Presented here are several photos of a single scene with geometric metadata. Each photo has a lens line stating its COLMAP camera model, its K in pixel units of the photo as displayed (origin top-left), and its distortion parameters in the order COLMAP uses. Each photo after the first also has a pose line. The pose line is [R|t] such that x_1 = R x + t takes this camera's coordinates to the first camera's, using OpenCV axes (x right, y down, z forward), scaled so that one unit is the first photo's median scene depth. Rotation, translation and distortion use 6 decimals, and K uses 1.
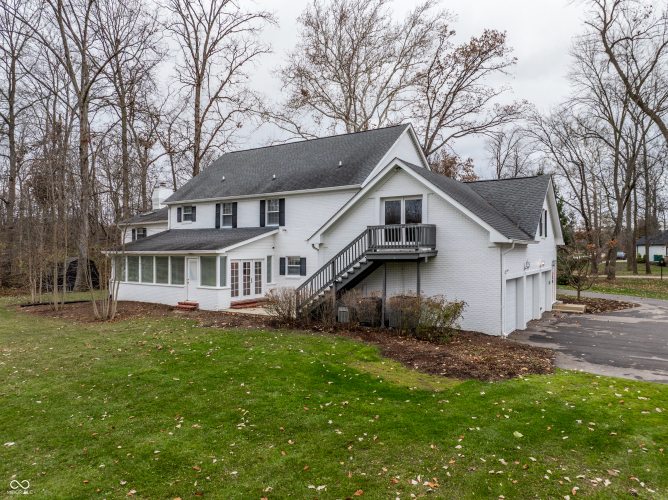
lens RADIAL K [[471.5, 0, 338.2], [0, 471.5, 250.6], [0, 0, 1]] dist [-0.044214, 0.016465]
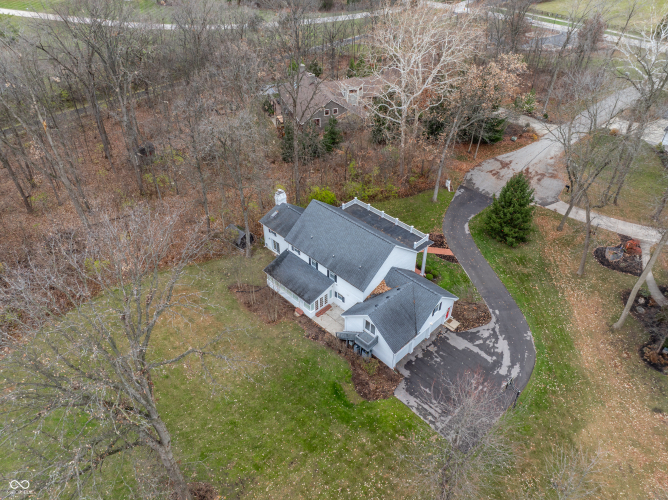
lens RADIAL K [[471.5, 0, 334.5], [0, 471.5, 243.9], [0, 0, 1]] dist [-0.044214, 0.016465]
pose [[0.977017, 0.128360, -0.170183, 0.258213], [0.000032, 0.798283, 0.602282, -1.651729], [0.213163, -0.588445, 0.779932, -0.768102]]
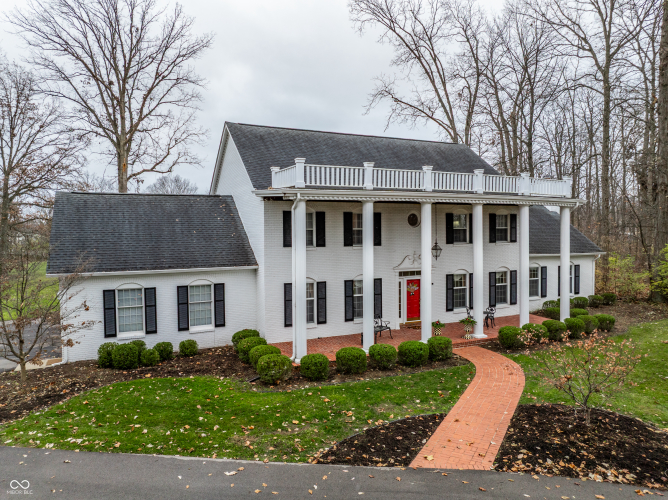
lens RADIAL K [[471.5, 0, 336.0], [0, 471.5, 246.5], [0, 0, 1]] dist [-0.044214, 0.016465]
pose [[-0.511149, 0.028981, -0.859004, 0.847078], [0.008093, 0.999549, 0.028907, -0.070912], [0.859454, 0.007824, -0.511153, 1.713394]]
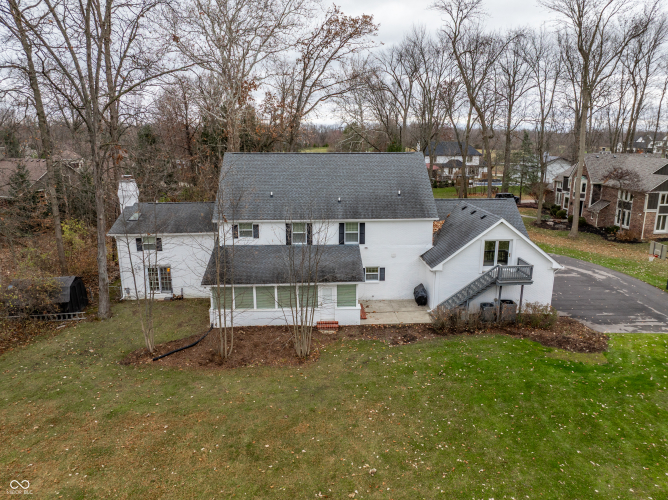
lens RADIAL K [[471.5, 0, 333.1], [0, 471.5, 248.0], [0, 0, 1]] dist [-0.044214, 0.016465]
pose [[0.813190, -0.135827, 0.565926, -0.893787], [0.002847, 0.973302, 0.229510, -0.329817], [-0.581991, -0.185024, 0.791867, 0.039272]]
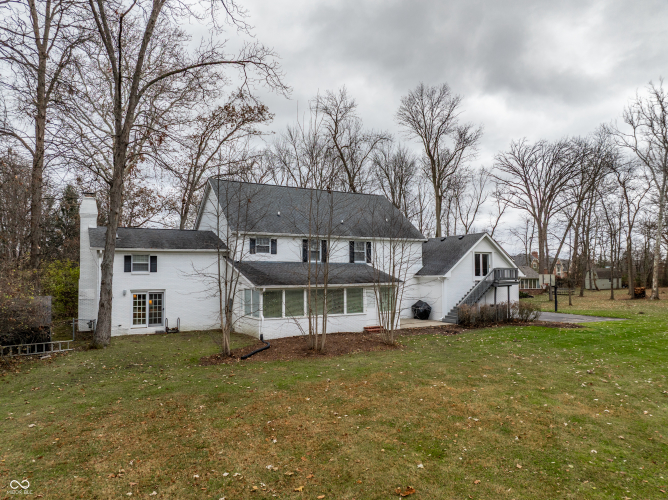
lens RADIAL K [[471.5, 0, 334.6], [0, 471.5, 250.4], [0, 0, 1]] dist [-0.044214, 0.016465]
pose [[0.456227, 0.043254, 0.888812, -1.313022], [0.003646, 0.998719, -0.050474, -0.021259], [-0.889856, 0.026268, 0.455485, 0.485160]]
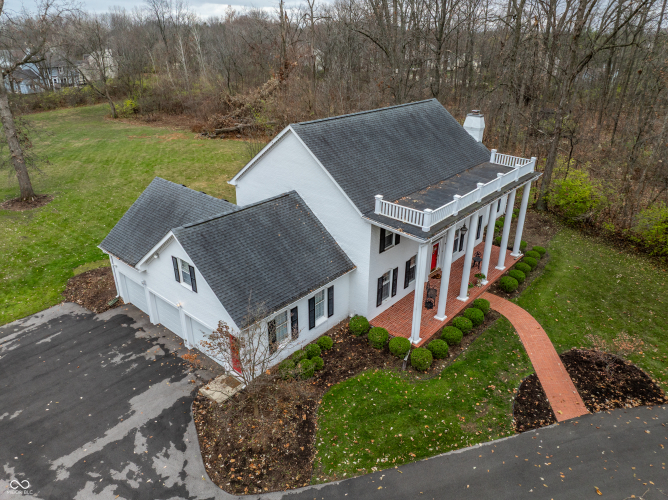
lens RADIAL K [[471.5, 0, 330.8], [0, 471.5, 242.8], [0, 0, 1]] dist [-0.044214, 0.016465]
pose [[-0.129129, 0.403321, -0.905902, 1.118451], [-0.009492, 0.913006, 0.407836, -0.460551], [0.991582, 0.061262, -0.114067, 1.264046]]
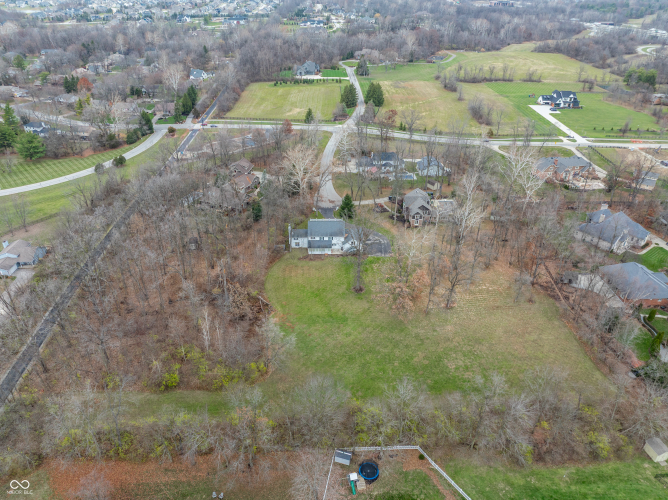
lens RADIAL K [[506.7, 0, 333.9], [0, 506.7, 250.2], [0, 0, 1]] dist [-0.027159, -0.001618]
pose [[0.824442, -0.272813, 0.495852, -4.131686], [-0.007354, 0.870907, 0.491393, -3.863562], [-0.565899, -0.408771, 0.716006, -4.847174]]
